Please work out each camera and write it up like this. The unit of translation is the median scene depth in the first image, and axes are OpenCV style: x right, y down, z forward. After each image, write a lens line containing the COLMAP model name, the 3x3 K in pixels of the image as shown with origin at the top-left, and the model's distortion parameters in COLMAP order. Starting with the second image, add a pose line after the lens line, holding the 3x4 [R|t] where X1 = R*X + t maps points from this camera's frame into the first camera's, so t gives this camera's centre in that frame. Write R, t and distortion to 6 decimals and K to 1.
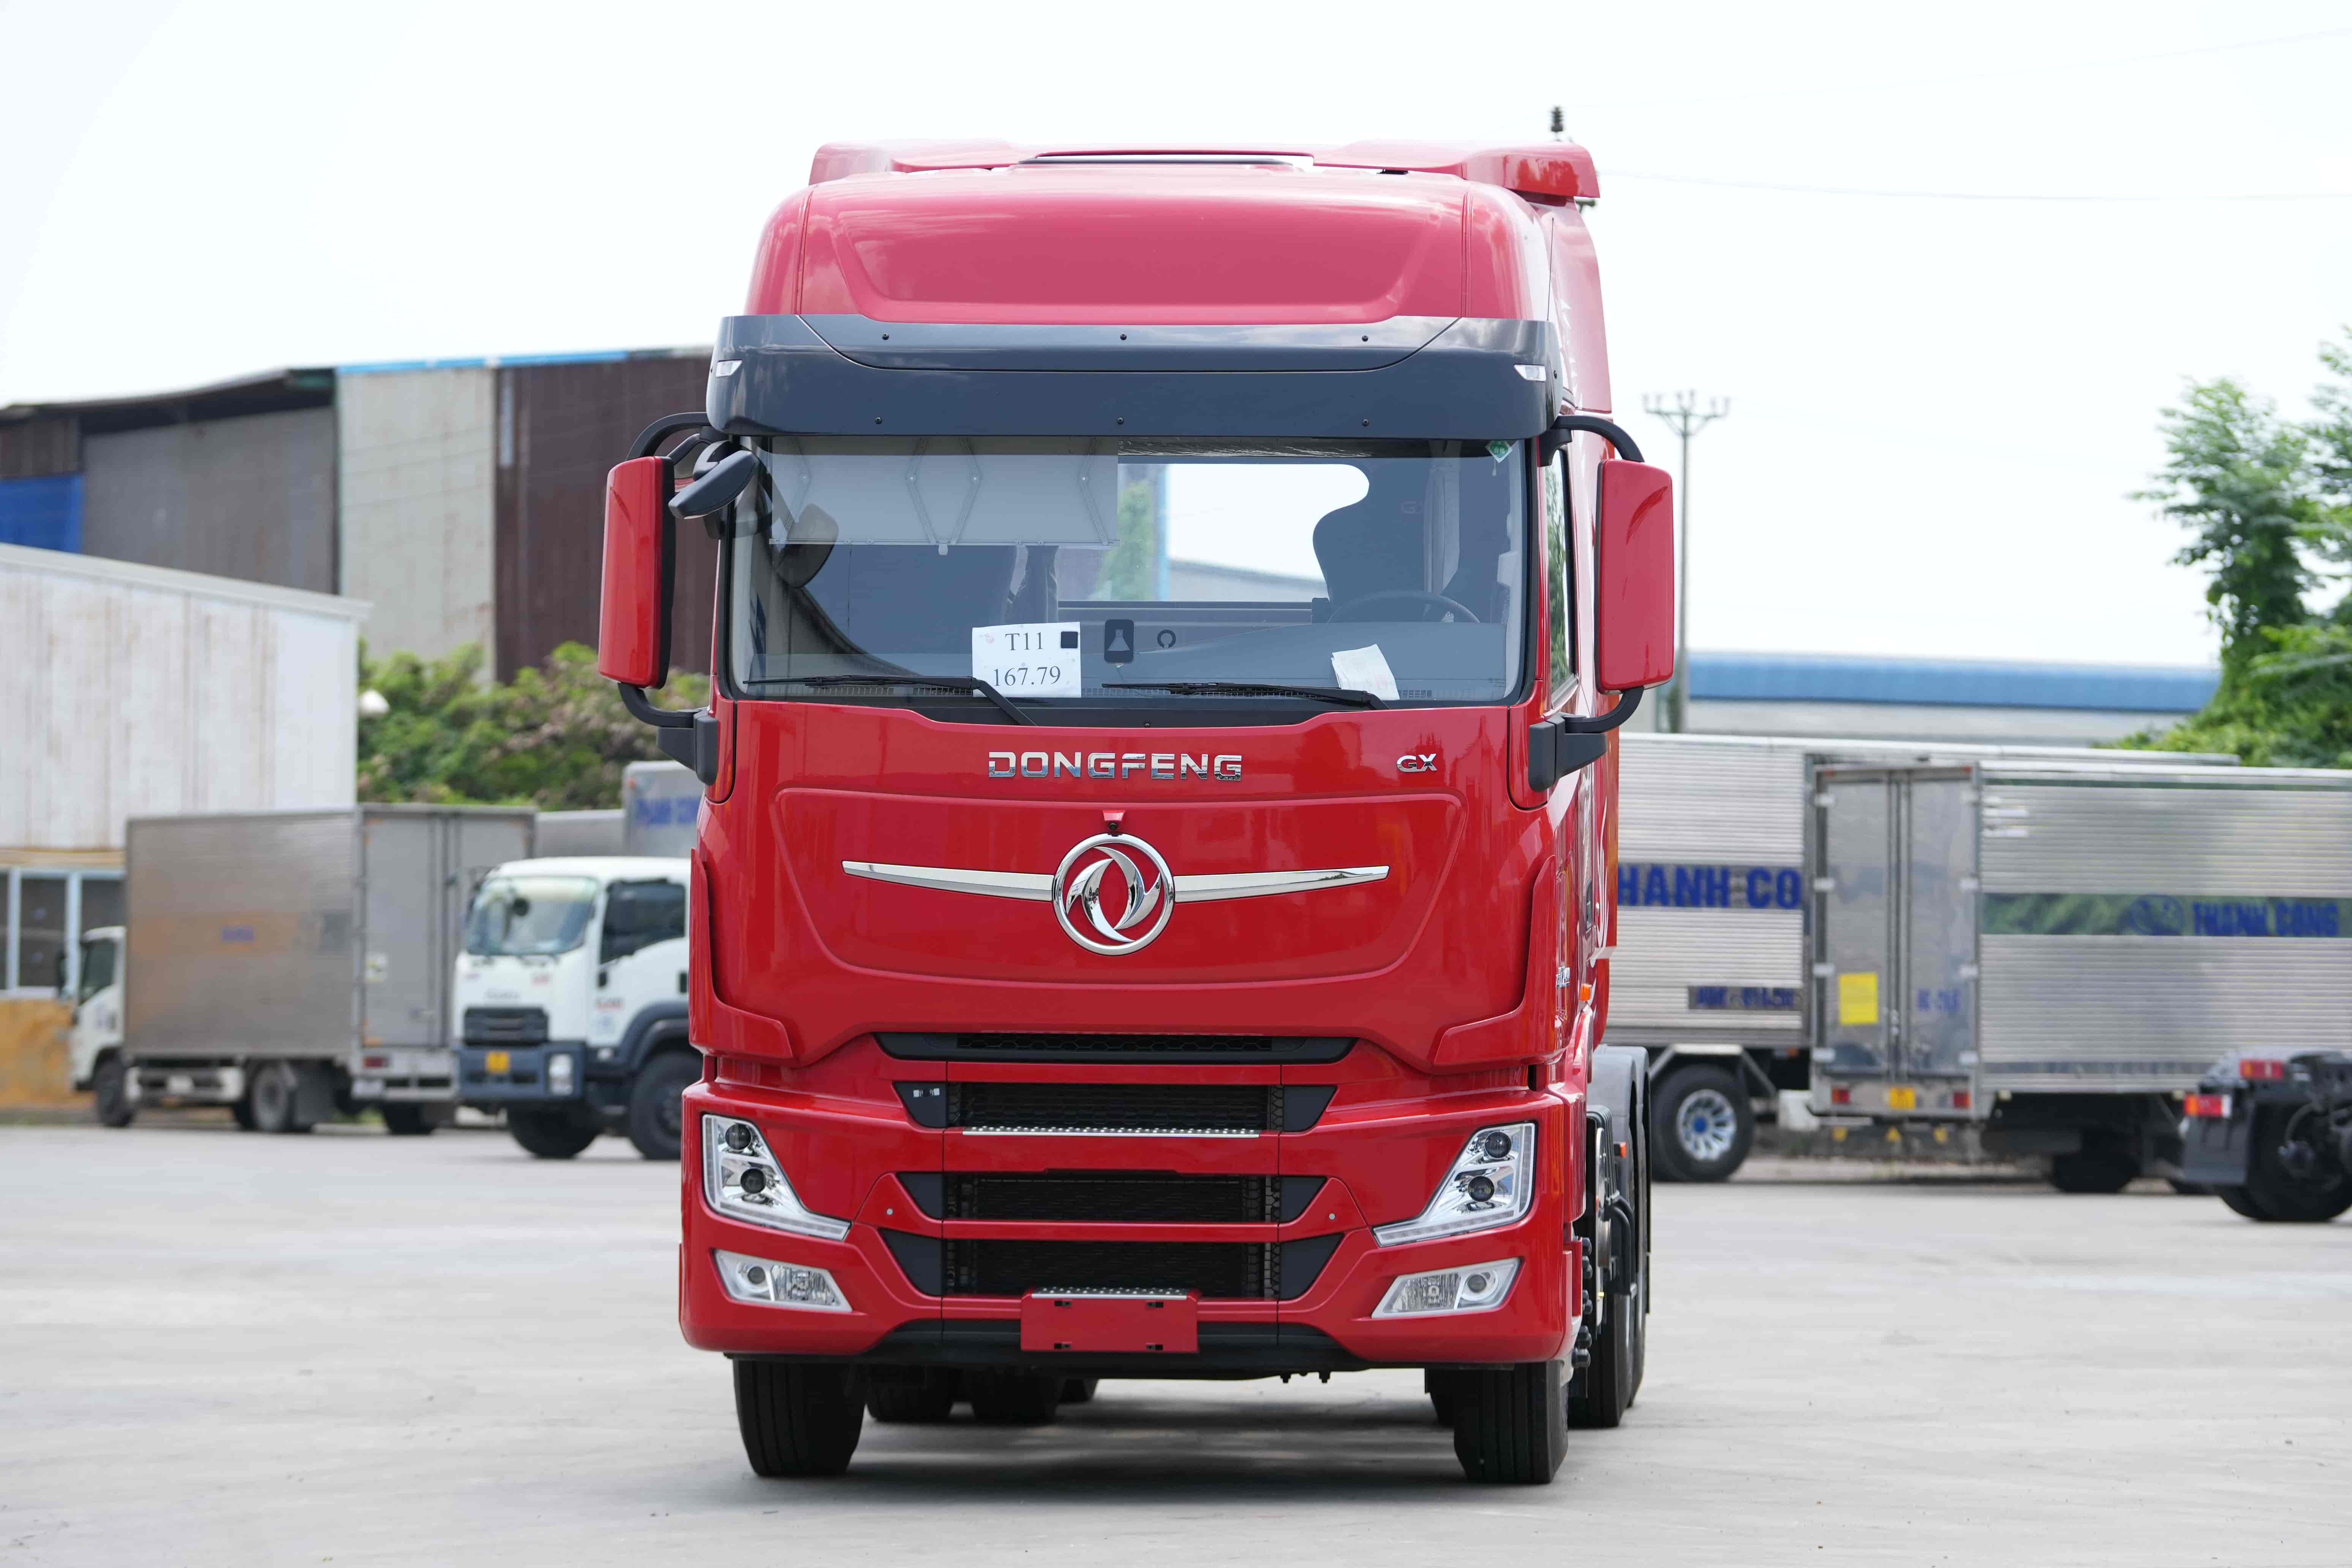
lens RADIAL K [[8309.8, 0, 1176.0], [0, 8309.8, 784.0], [0, 0, 1]] dist [0.401464, 0.377943]
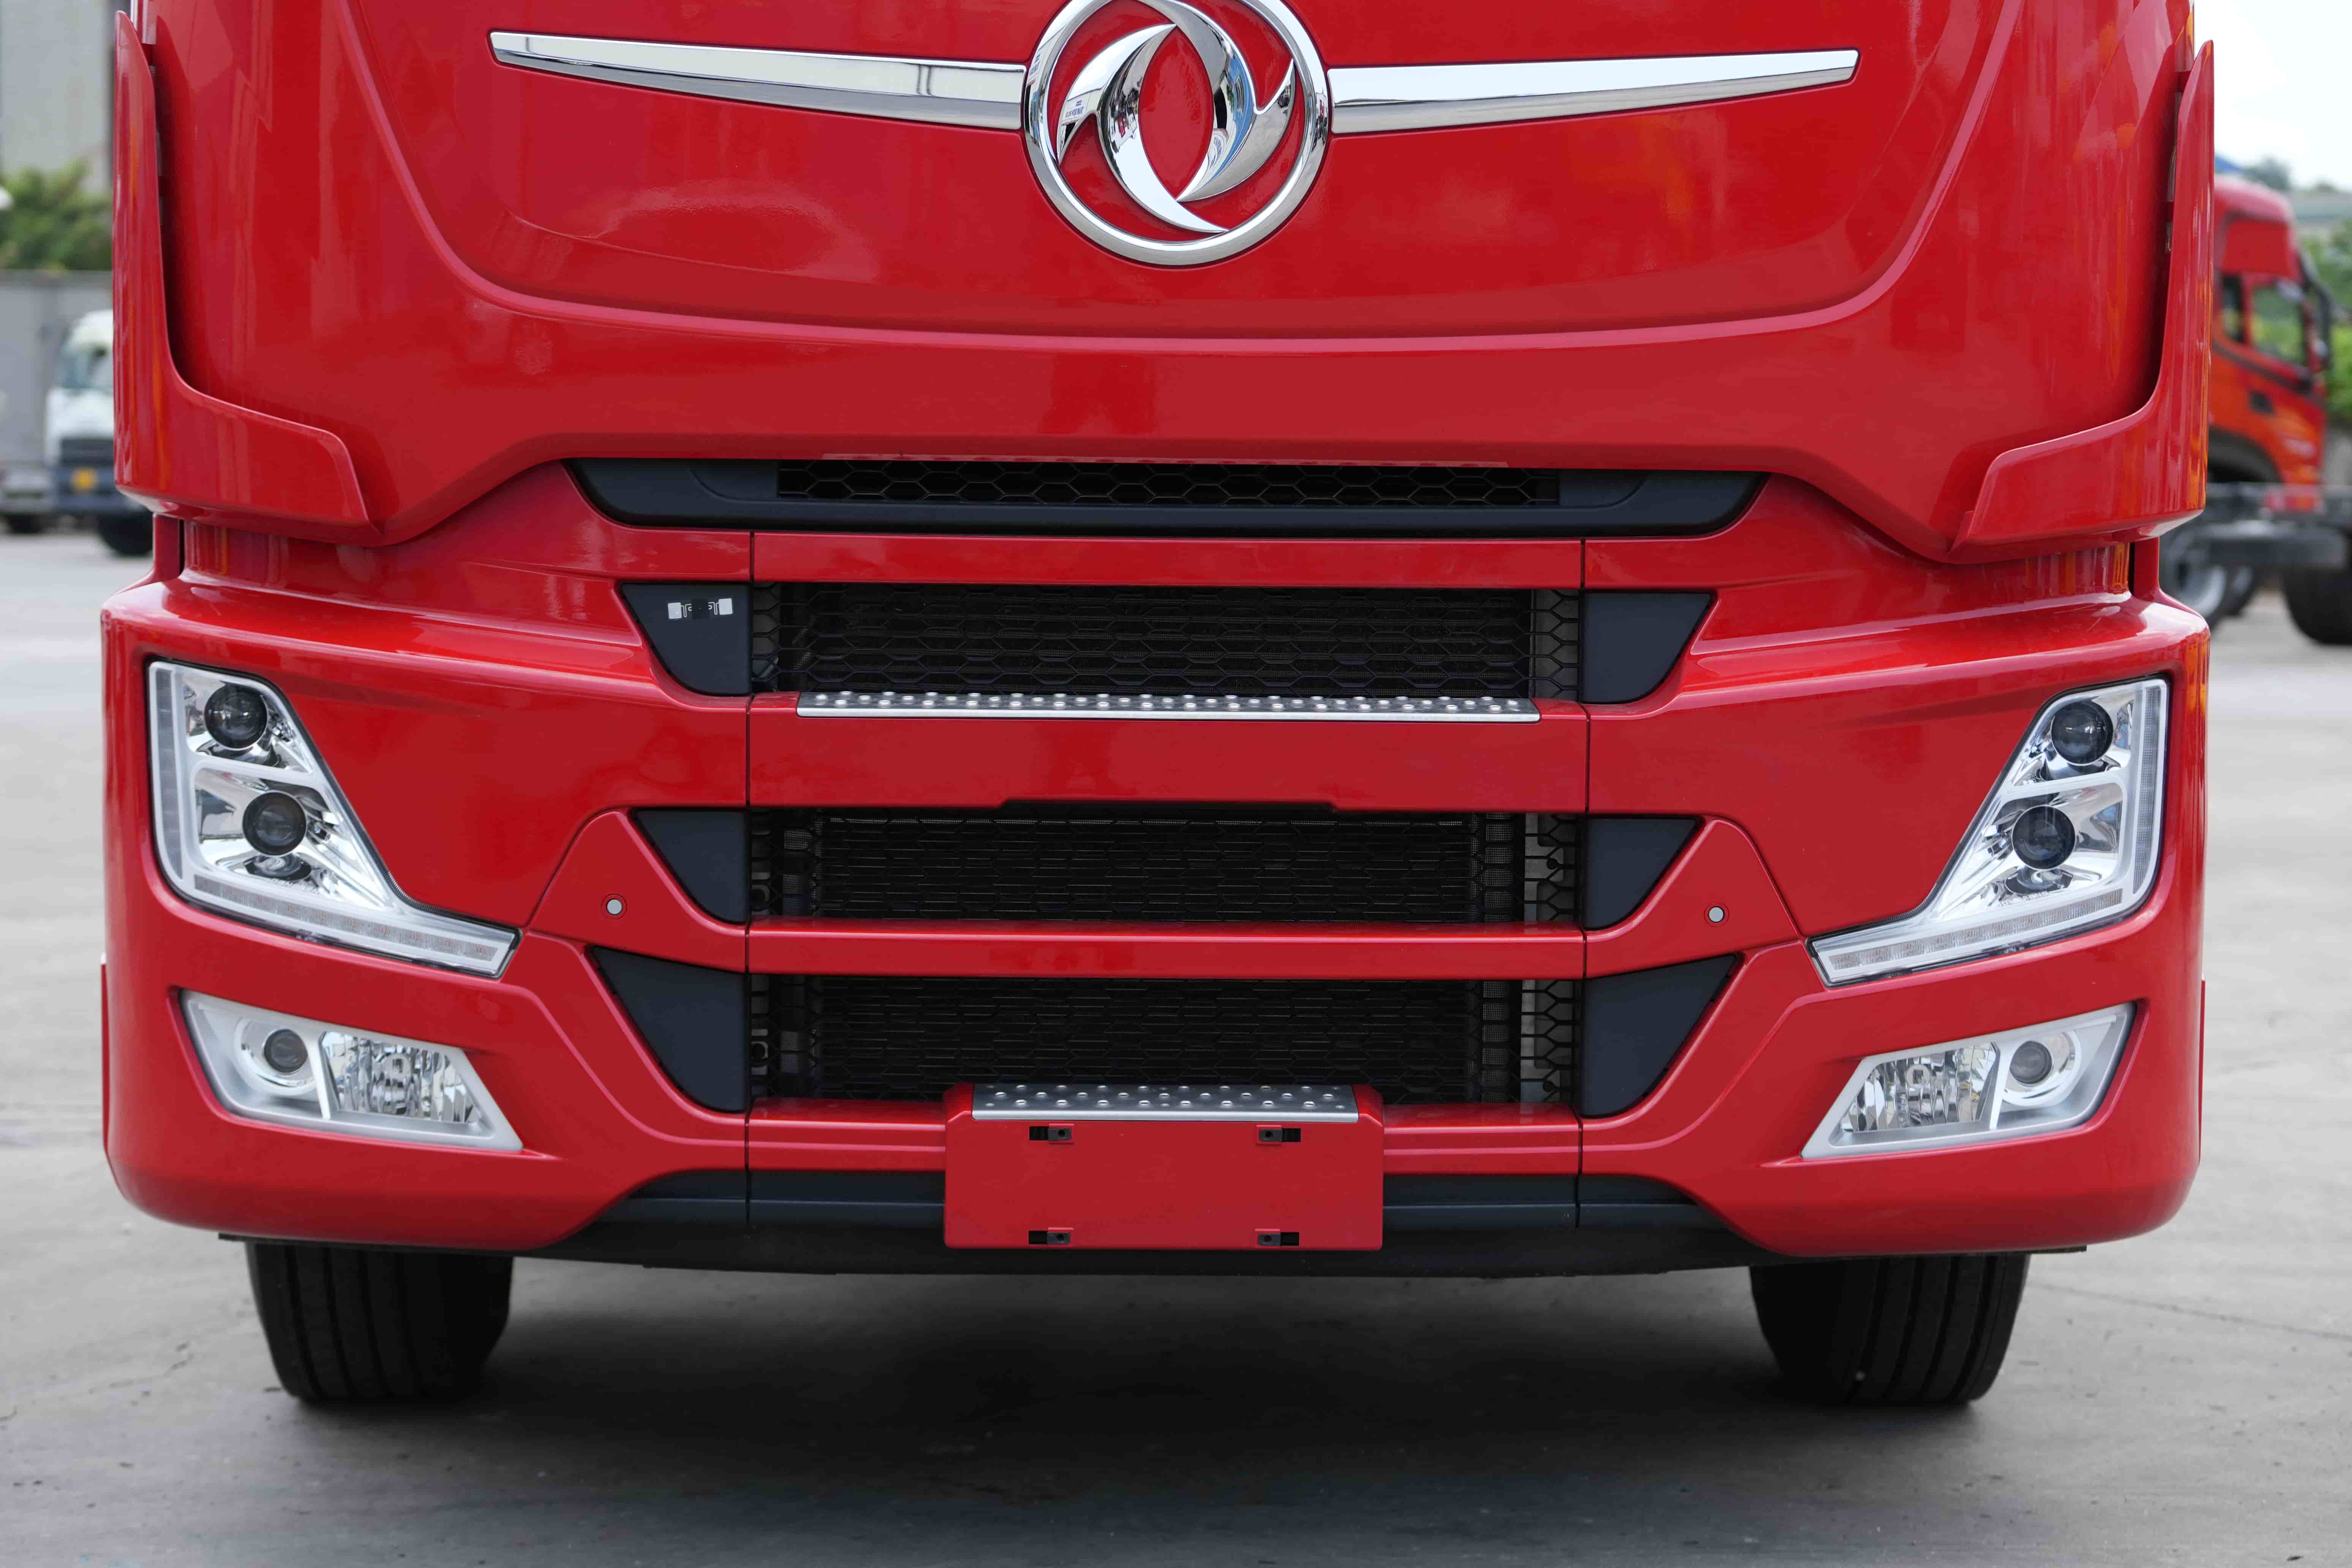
lens RADIAL K [[5338.1, 0, 1177.3], [0, 5338.1, 834.8], [0, 0, 1]] dist [-0.270273, 0.566788]
pose [[0.993614, -0.007092, 0.112608, -0.036238], [-0.004377, 0.994848, 0.101281, 0.021812], [-0.112746, -0.101127, 0.988464, 0.742539]]
